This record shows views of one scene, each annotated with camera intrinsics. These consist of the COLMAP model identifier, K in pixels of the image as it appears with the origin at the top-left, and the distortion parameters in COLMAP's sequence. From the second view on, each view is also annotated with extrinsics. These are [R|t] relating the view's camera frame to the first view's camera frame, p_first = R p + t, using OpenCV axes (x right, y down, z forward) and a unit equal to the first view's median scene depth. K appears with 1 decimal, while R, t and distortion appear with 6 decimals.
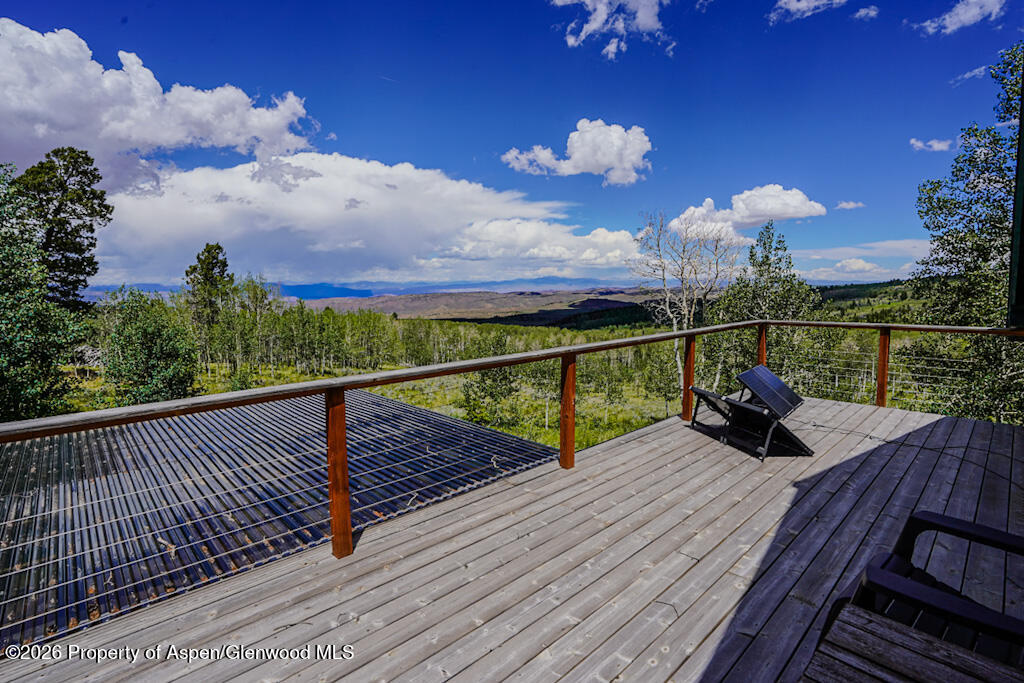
lens RADIAL K [[477.4, 0, 512.0], [0, 477.4, 341.5], [0, 0, 1]] dist [-0.000380, -0.000007]
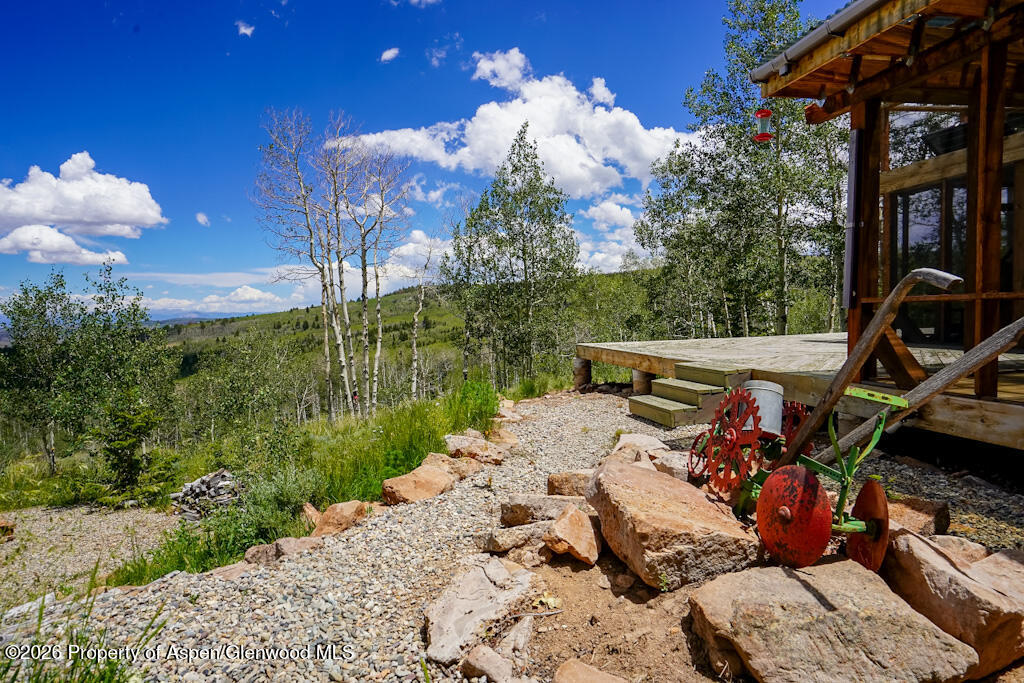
lens RADIAL K [[585.8, 0, 512.0], [0, 585.8, 341.5], [0, 0, 1]] dist [-0.000339, -0.000034]
pose [[0.520346, -0.041304, 0.852956, 0.090542], [0.102441, 0.994636, -0.014330, -0.016393], [-0.847789, 0.094834, 0.521786, 0.096563]]
